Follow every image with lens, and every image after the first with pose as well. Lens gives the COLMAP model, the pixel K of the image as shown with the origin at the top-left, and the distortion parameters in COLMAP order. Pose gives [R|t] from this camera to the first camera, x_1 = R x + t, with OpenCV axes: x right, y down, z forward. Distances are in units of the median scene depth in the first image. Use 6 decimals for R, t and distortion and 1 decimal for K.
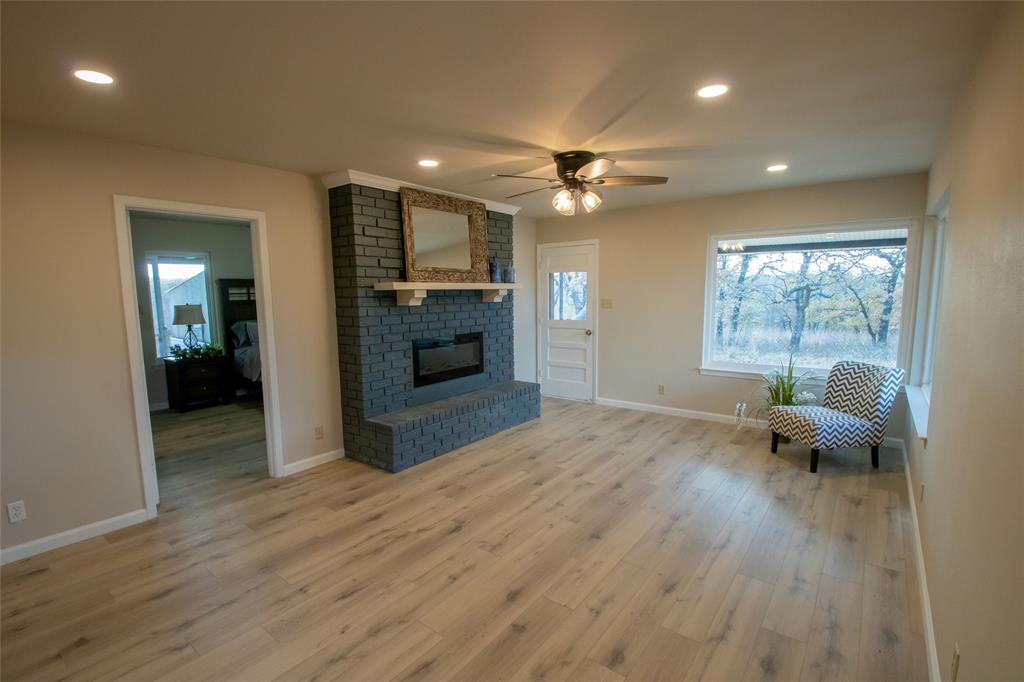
lens RADIAL K [[474.1, 0, 512.0], [0, 474.1, 341.0], [0, 0, 1]] dist [0.002919, -0.019834]
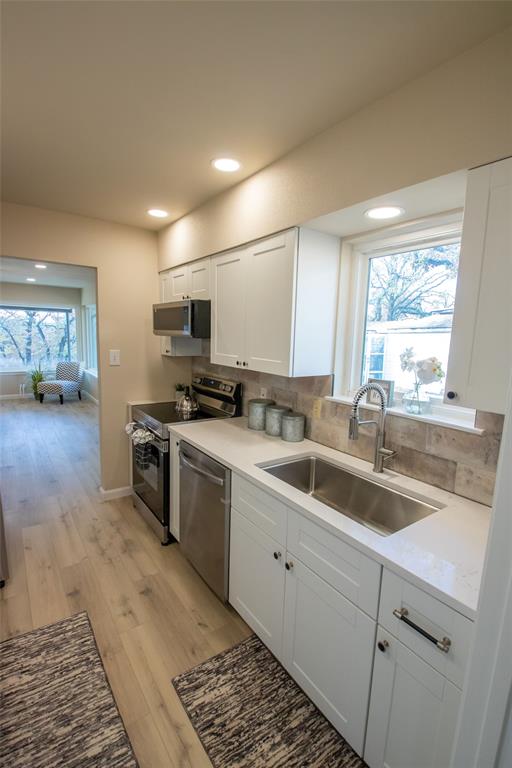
lens RADIAL K [[359.0, 0, 259.7], [0, 359.0, 384.8], [0, 0, 1]] dist [0.002737, -0.014293]
pose [[0.281383, -0.112505, 0.952978, -1.111702], [0.067346, 0.992970, 0.097341, 0.068396], [-0.957229, 0.036789, 0.286981, -0.729204]]
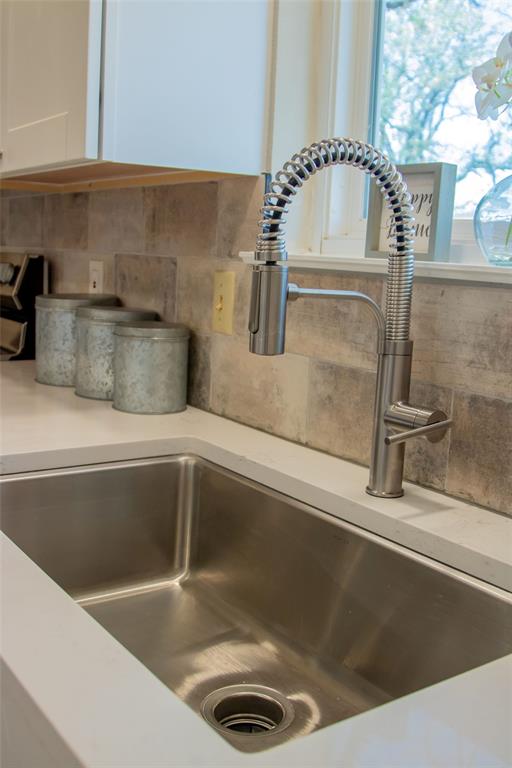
lens RADIAL K [[819.2, 0, 255.4], [0, 819.2, 382.7], [0, 0, 1]] dist [-0.113742, 0.009906]
pose [[0.284317, -0.129406, 0.949957, -0.858586], [0.052094, 0.991470, 0.119470, 0.186590], [-0.957314, 0.015519, 0.288633, -0.790686]]
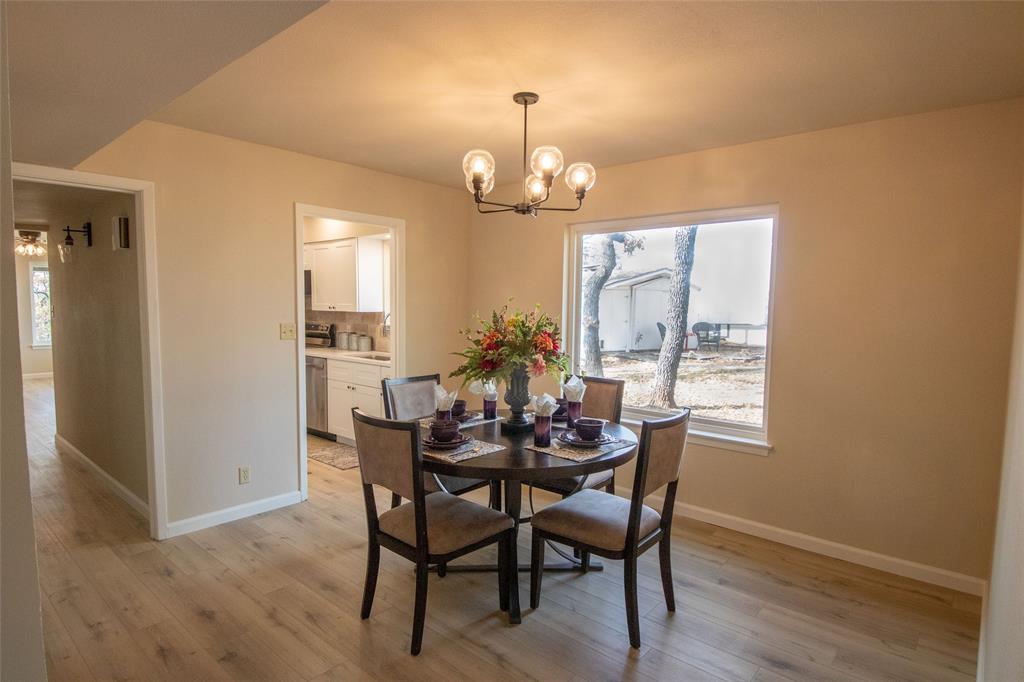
lens RADIAL K [[558.7, 0, 512.4], [0, 558.7, 352.3], [0, 0, 1]] dist [0.001881, 0.000210]
pose [[0.056499, -0.073746, 0.995675, -2.380621], [0.095542, 0.993091, 0.068133, 0.178946], [-0.993821, 0.091280, 0.063155, -1.237486]]
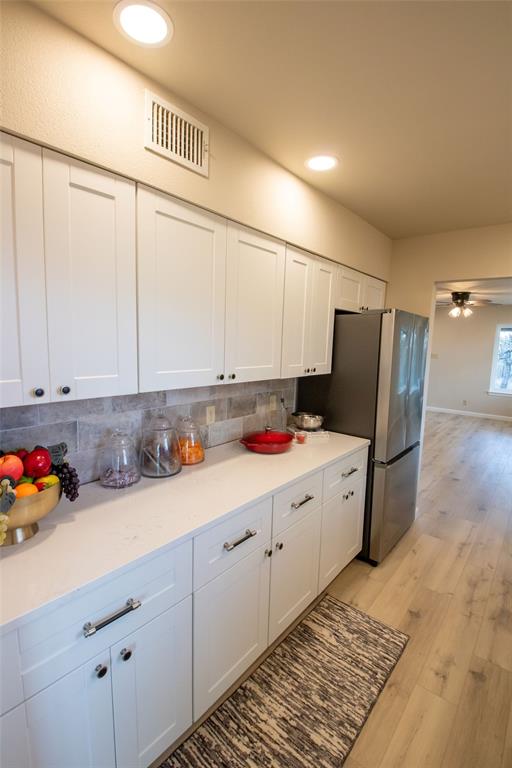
lens RADIAL K [[355.6, 0, 262.1], [0, 355.6, 384.7], [0, 0, 1]] dist [0.002919, -0.019834]
pose [[0.998747, 0.047620, -0.015386, -0.892147], [-0.047369, 0.998745, 0.016261, 0.082059], [0.016141, -0.015512, 0.999749, -0.839791]]
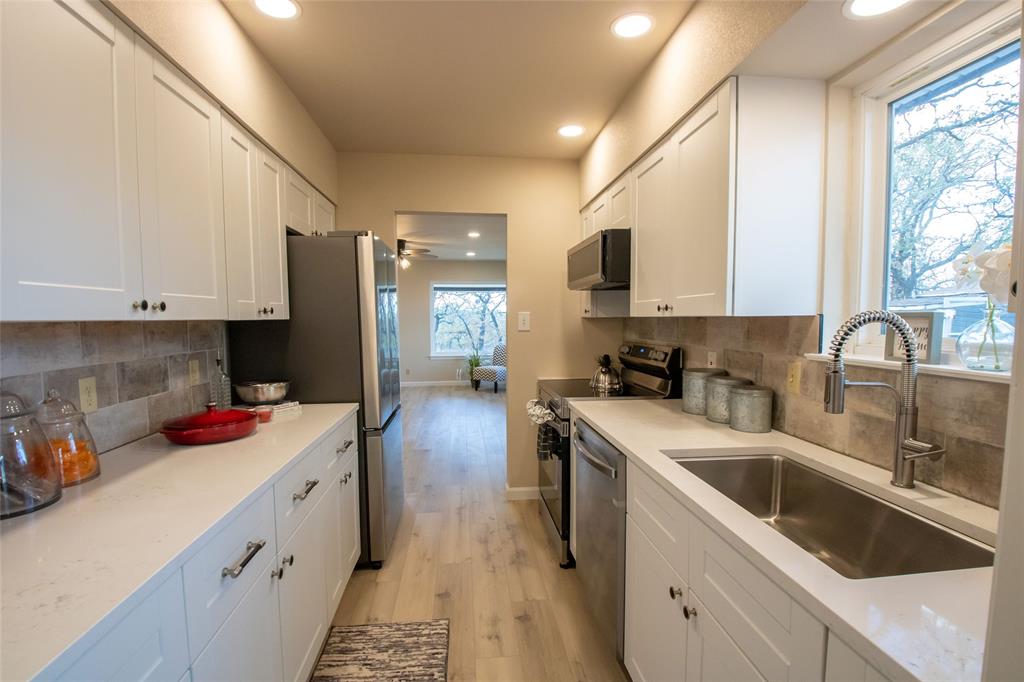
lens RADIAL K [[469.7, 0, 513.3], [0, 469.7, 353.5], [0, 0, 1]] dist [0.003395, -0.019969]
pose [[0.718143, -0.043240, 0.694550, -1.014630], [0.070609, 0.997444, -0.010911, 0.149998], [-0.692304, 0.056877, 0.719361, -0.802604]]
